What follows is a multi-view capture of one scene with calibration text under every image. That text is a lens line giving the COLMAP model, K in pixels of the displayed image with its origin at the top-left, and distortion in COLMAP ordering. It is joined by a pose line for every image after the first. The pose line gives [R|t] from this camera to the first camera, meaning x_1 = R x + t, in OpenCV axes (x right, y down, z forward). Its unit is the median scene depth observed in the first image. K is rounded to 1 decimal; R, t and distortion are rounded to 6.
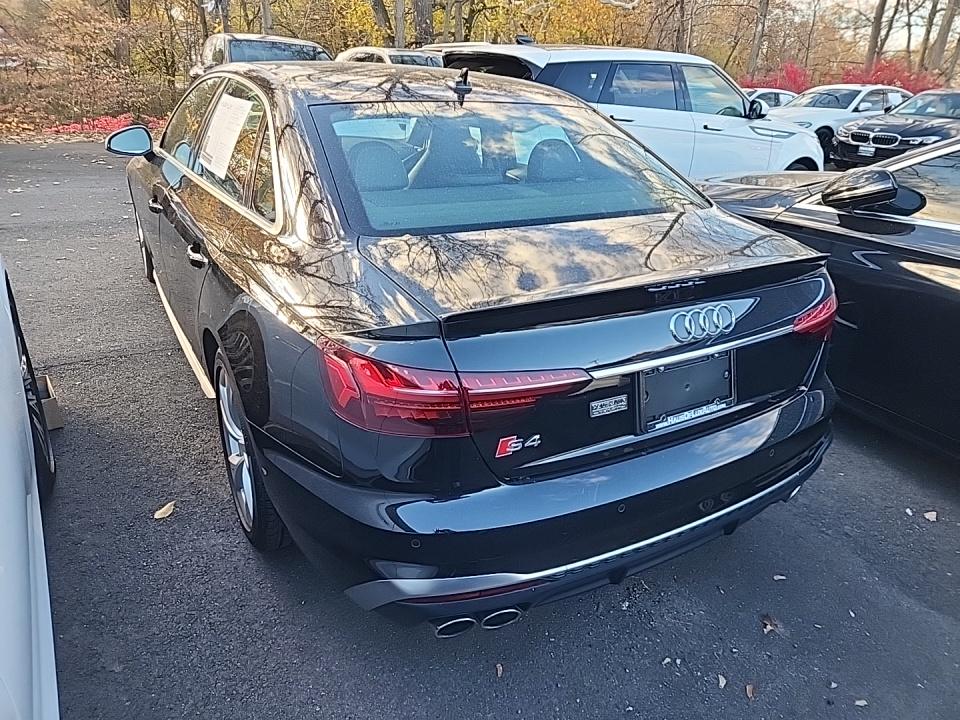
lens RADIAL K [[665.5, 0, 480.0], [0, 665.5, 360.0], [0, 0, 1]] dist [0.054519, -0.028268]
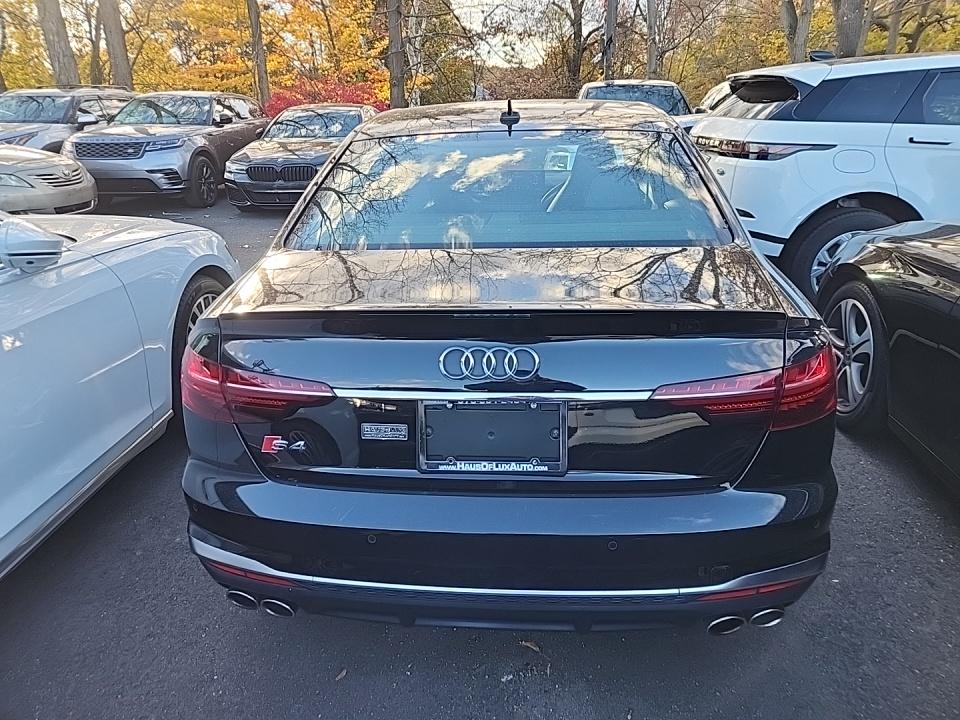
lens RADIAL K [[665.5, 0, 480.0], [0, 665.5, 360.0], [0, 0, 1]] dist [0.054519, -0.028268]
pose [[0.806701, 0.146813, -0.572432, 0.802104], [-0.177554, 0.984109, 0.002179, -0.057620], [0.563656, 0.099880, 0.819949, 0.258594]]
